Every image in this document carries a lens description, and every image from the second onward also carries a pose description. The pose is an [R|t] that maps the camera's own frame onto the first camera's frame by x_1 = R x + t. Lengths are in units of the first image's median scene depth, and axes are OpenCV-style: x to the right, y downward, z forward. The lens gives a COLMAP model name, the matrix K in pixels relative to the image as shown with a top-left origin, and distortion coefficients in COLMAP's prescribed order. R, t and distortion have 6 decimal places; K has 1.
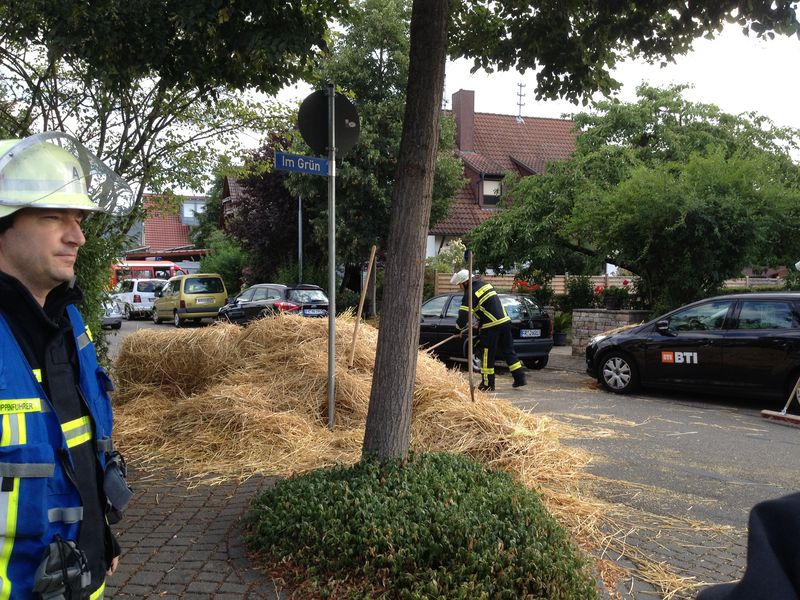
lens RADIAL K [[786.6, 0, 376.2], [0, 786.6, 300.1], [0, 0, 1]] dist [0.183956, -0.400106]
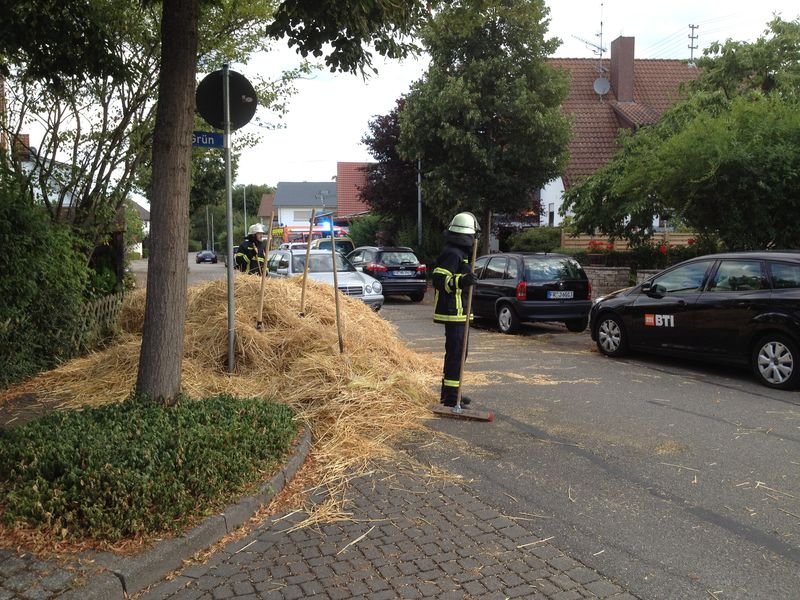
lens RADIAL K [[792.2, 0, 364.3], [0, 792.2, 291.9], [0, 0, 1]] dist [0.158782, -0.421160]
pose [[0.955963, 0.007614, -0.293389, 0.299746], [0.003347, 0.999316, 0.036842, 0.001711], [0.293468, -0.036202, 0.955283, -0.009542]]
